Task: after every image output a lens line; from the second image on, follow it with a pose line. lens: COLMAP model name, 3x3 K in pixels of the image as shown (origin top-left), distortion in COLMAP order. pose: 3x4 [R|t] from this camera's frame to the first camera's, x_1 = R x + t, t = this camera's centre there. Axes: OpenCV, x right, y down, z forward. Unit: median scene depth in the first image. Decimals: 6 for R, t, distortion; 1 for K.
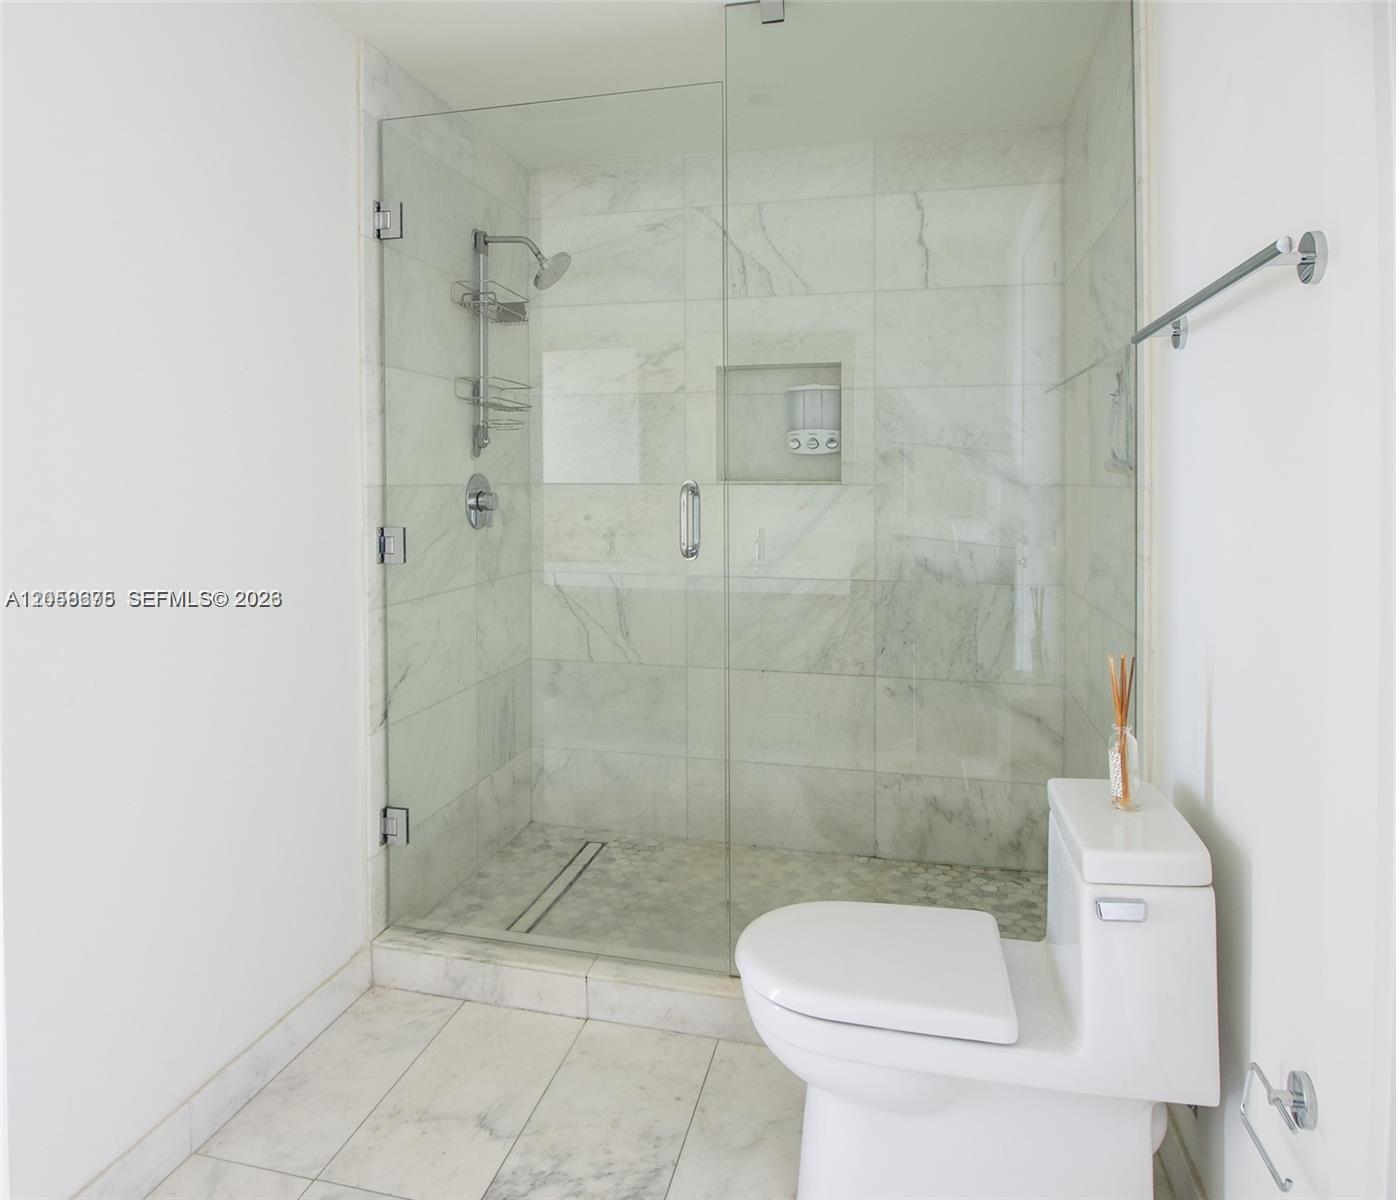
lens RADIAL K [[982.6, 0, 698.0], [0, 982.6, 505.1], [0, 0, 1]] dist [-0.000720, 0.000535]
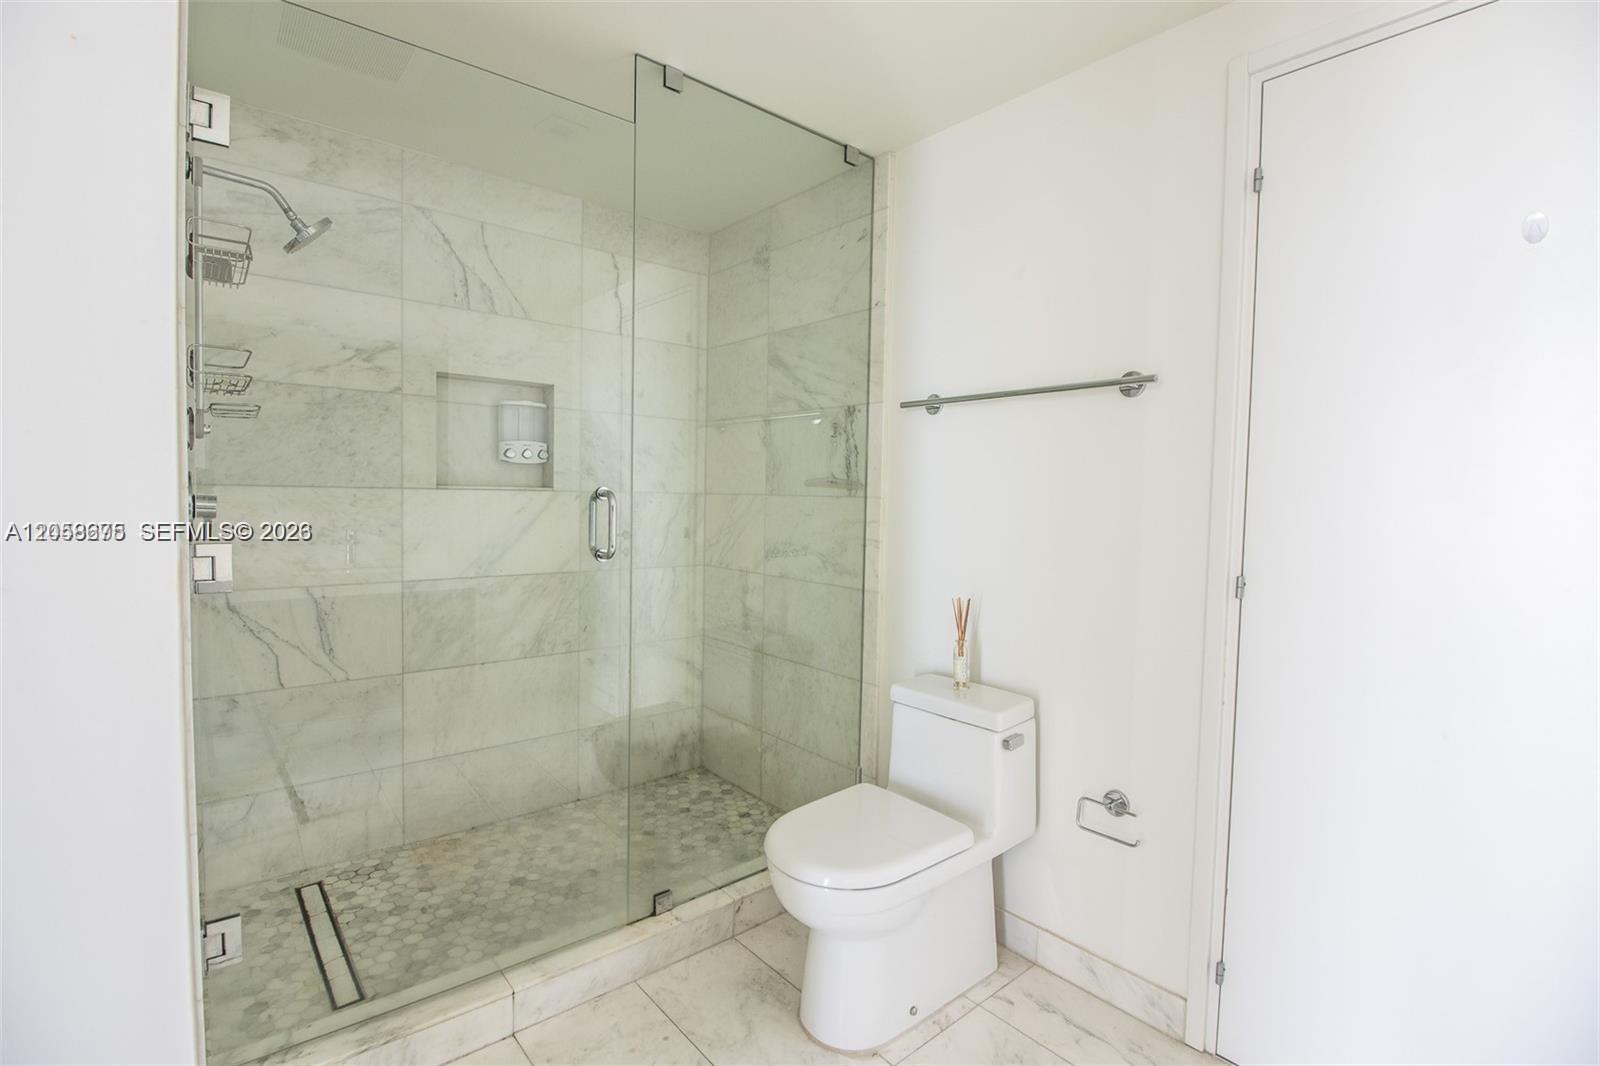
lens RADIAL K [[746.3, 0, 783.7], [0, 746.3, 529.3], [0, 0, 1]] dist [0.000186, -0.014629]
pose [[0.582130, -0.028545, 0.812594, -0.410231], [0.001619, 0.999422, 0.033949, -0.005158], [-0.813094, -0.018447, 0.581840, 0.268415]]
